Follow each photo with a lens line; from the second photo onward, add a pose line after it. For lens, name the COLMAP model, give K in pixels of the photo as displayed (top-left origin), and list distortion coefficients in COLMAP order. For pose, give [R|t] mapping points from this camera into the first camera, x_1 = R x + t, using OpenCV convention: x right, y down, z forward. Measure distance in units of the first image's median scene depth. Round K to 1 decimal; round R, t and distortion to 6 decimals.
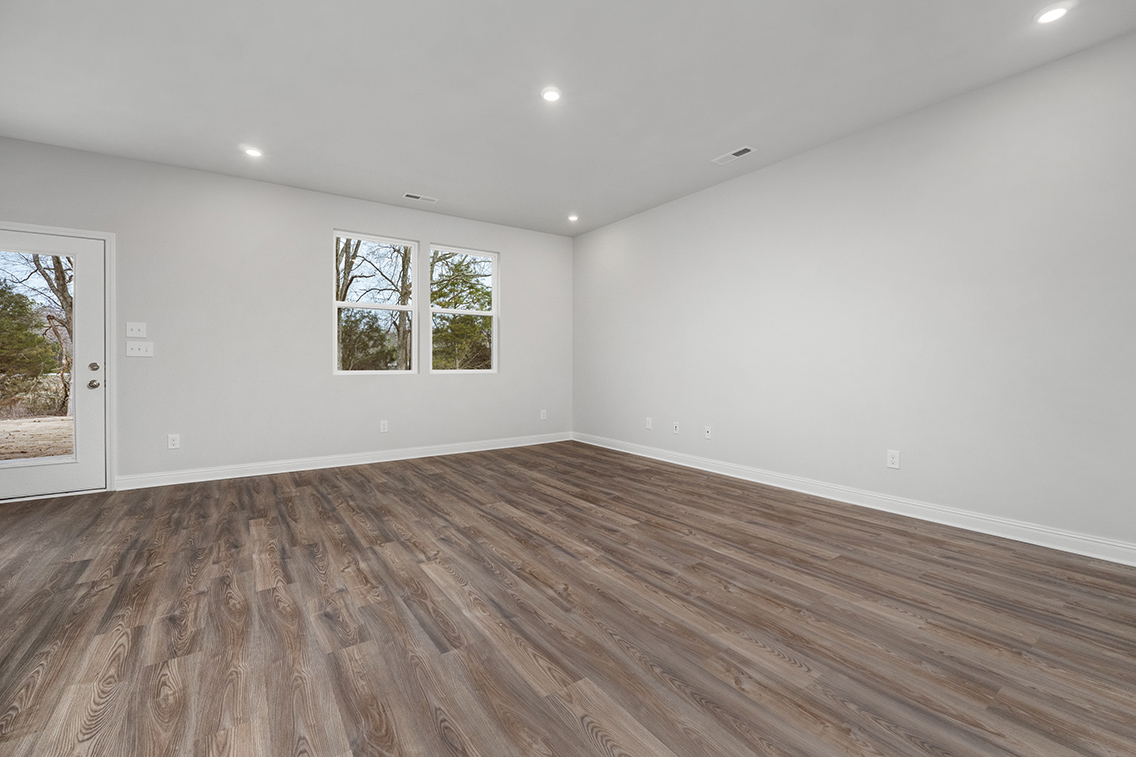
lens RADIAL K [[482.0, 0, 566.6], [0, 482.0, 374.1], [0, 0, 1]] dist [-0.010935, 0.000185]
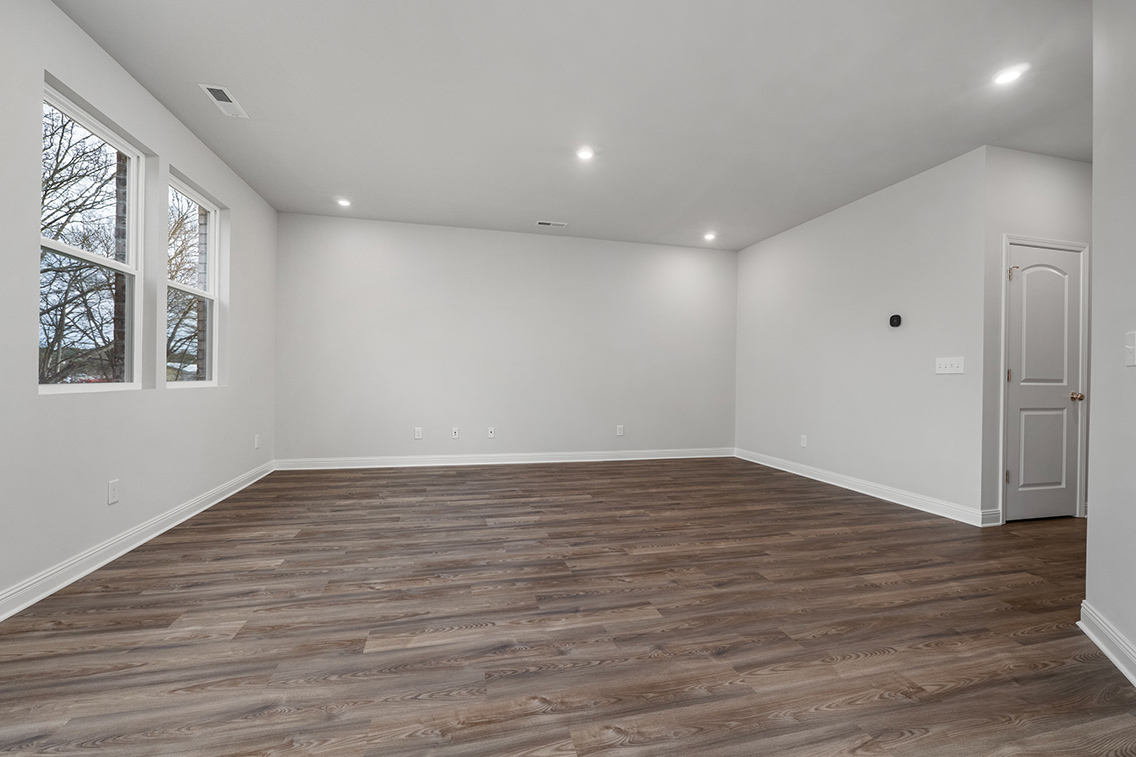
lens RADIAL K [[482.0, 0, 566.6], [0, 482.0, 374.1], [0, 0, 1]] dist [-0.010935, 0.000185]
pose [[0.350861, 0.007260, 0.936399, -1.336128], [0.007030, 0.999921, -0.010387, -0.015592], [-0.936401, 0.010228, 0.350782, 0.699088]]
